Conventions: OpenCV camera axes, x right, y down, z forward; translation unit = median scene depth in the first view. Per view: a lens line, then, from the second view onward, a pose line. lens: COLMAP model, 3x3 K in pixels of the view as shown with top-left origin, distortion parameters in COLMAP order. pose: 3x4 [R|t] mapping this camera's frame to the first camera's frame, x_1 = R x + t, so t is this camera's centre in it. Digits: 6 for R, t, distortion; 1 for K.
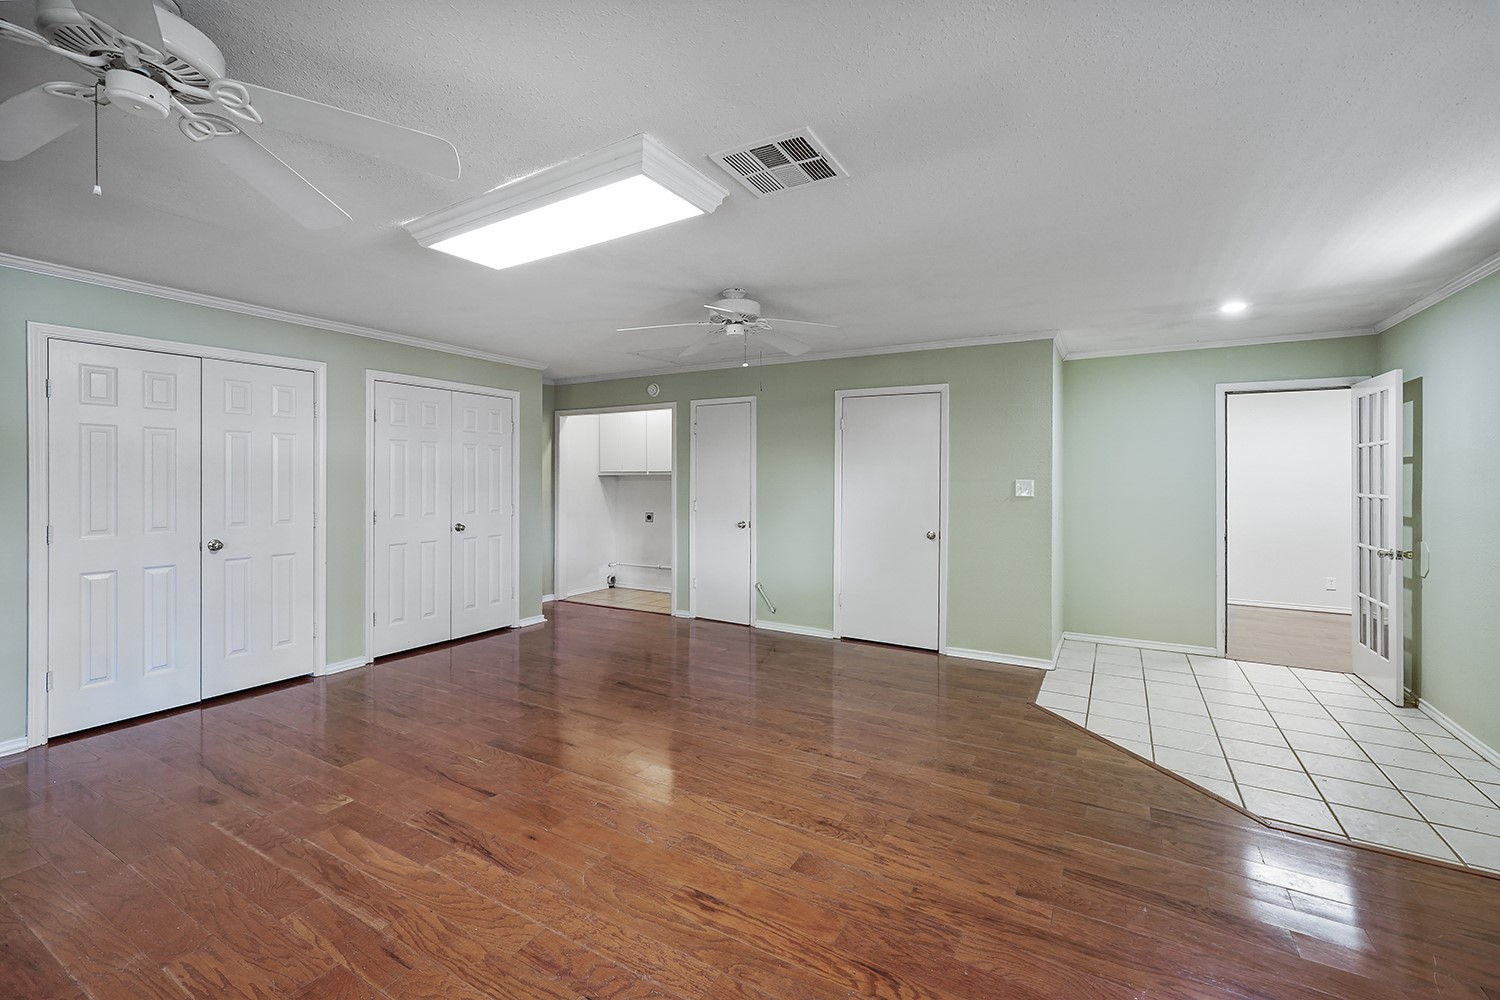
lens RADIAL K [[653.5, 0, 746.9], [0, 653.5, 484.8], [0, 0, 1]] dist [0.004593, 0.000110]
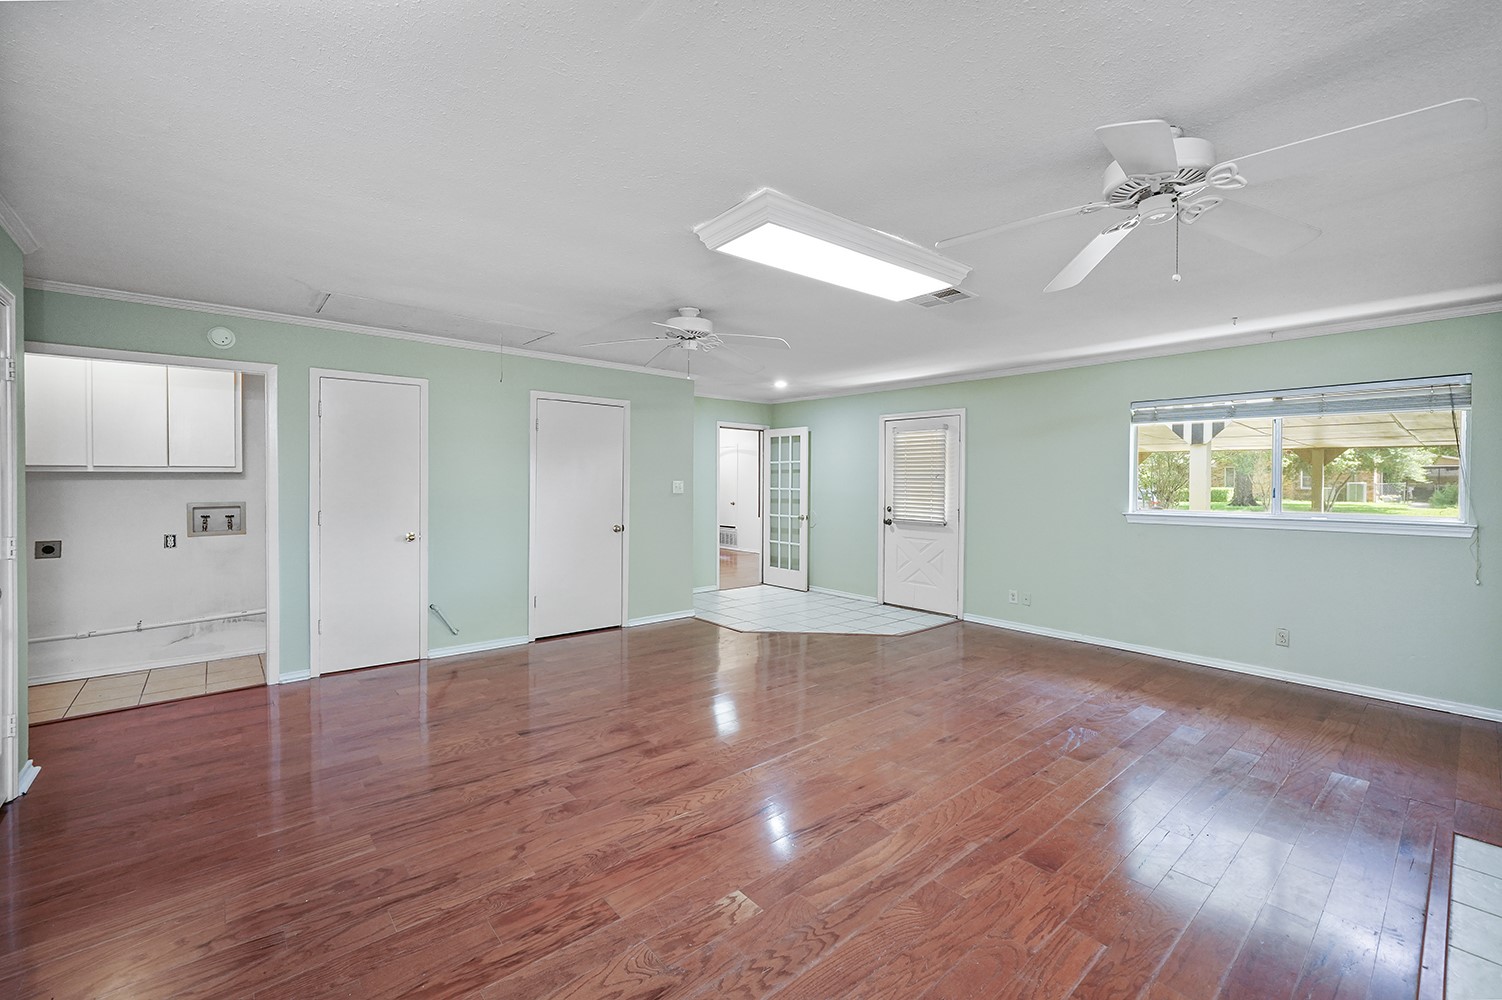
lens RADIAL K [[621.6, 0, 775.0], [0, 621.6, 490.2], [0, 0, 1]] dist [0.002226, -0.000050]
pose [[0.302682, -0.018278, 0.952916, -1.251412], [0.003217, 0.999830, 0.018156, -0.019569], [-0.953086, -0.002430, 0.302689, 0.700630]]
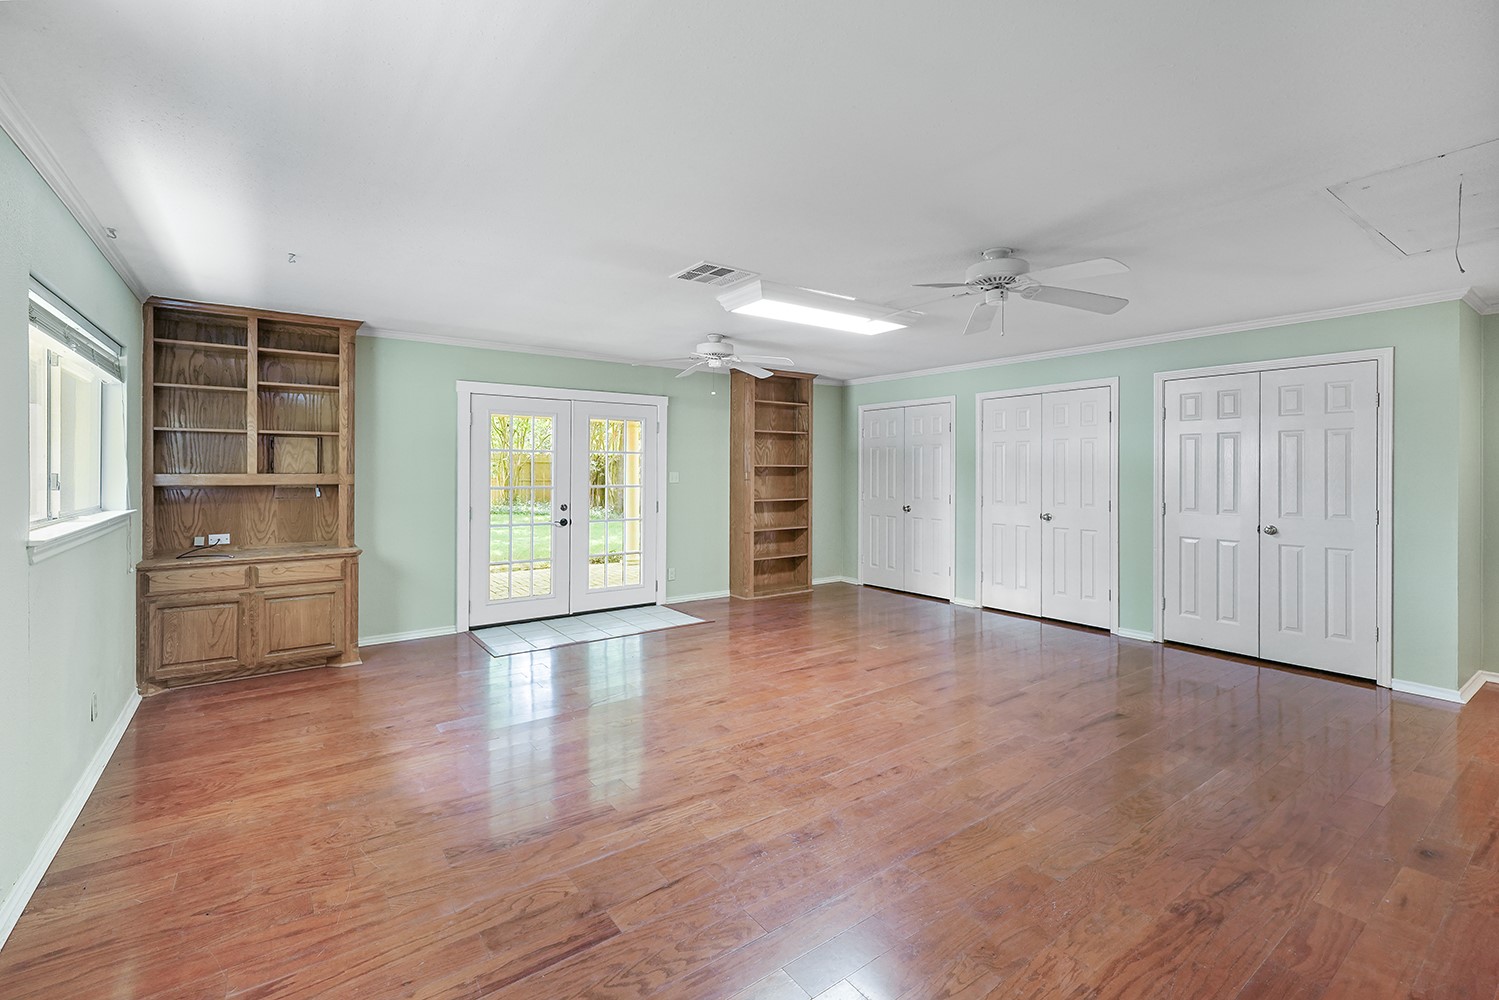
lens RADIAL K [[653.1, 0, 757.4], [0, 653.1, 471.4], [0, 0, 1]] dist [0.004593, 0.000110]
pose [[-0.405370, -0.005881, -0.914134, 1.166547], [-0.010790, 0.999940, -0.001648, -0.008799], [0.914089, 0.009195, -0.405409, 1.371143]]
